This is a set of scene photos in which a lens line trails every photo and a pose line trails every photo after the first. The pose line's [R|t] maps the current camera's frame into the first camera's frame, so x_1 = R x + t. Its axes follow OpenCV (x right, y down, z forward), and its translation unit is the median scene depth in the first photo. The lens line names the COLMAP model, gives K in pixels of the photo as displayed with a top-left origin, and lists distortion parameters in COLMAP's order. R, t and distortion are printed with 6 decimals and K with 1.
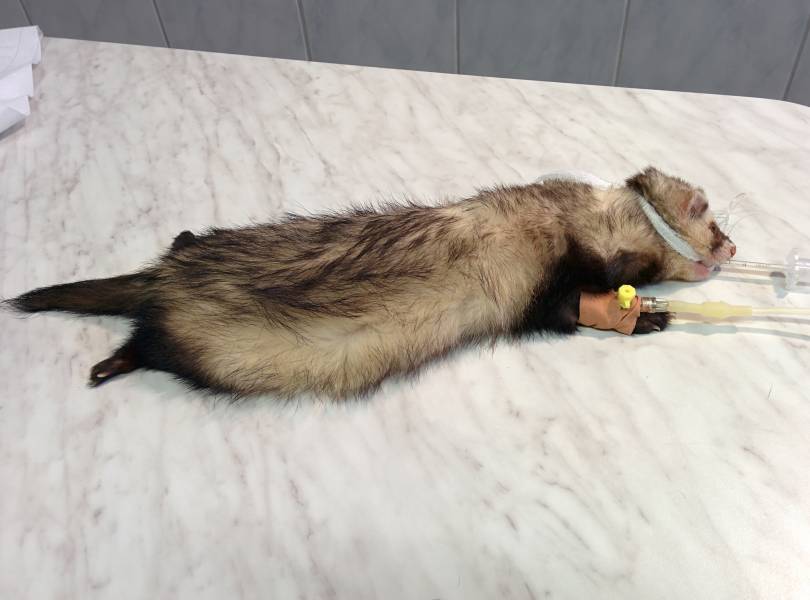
lens RADIAL K [[746.7, 0, 415.9], [0, 746.7, 282.3], [0, 0, 1]] dist [0.085873, -0.132574]
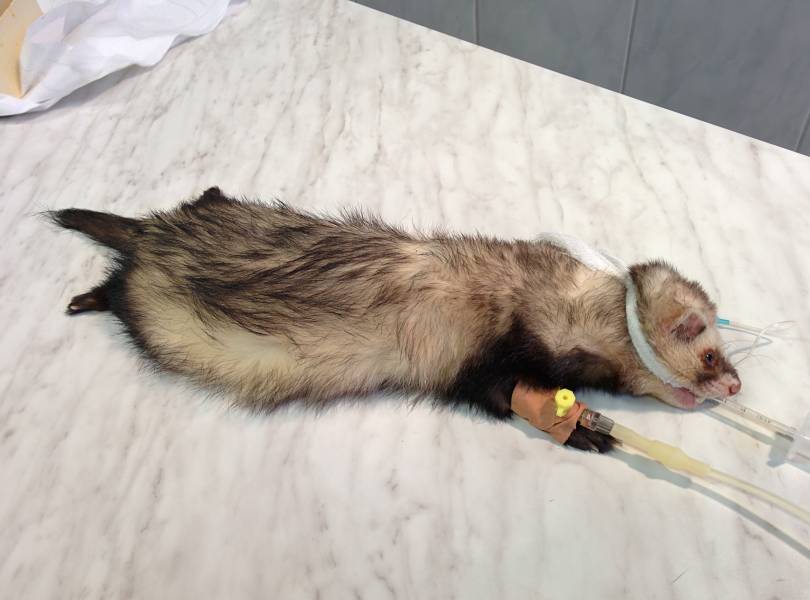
lens RADIAL K [[746.7, 0, 415.9], [0, 746.7, 282.3], [0, 0, 1]] dist [0.085873, -0.132574]
pose [[0.909264, 0.286854, -0.301586, 0.331304], [-0.255480, 0.956671, 0.139683, -0.180869], [0.328588, -0.049959, 0.943151, 0.140183]]
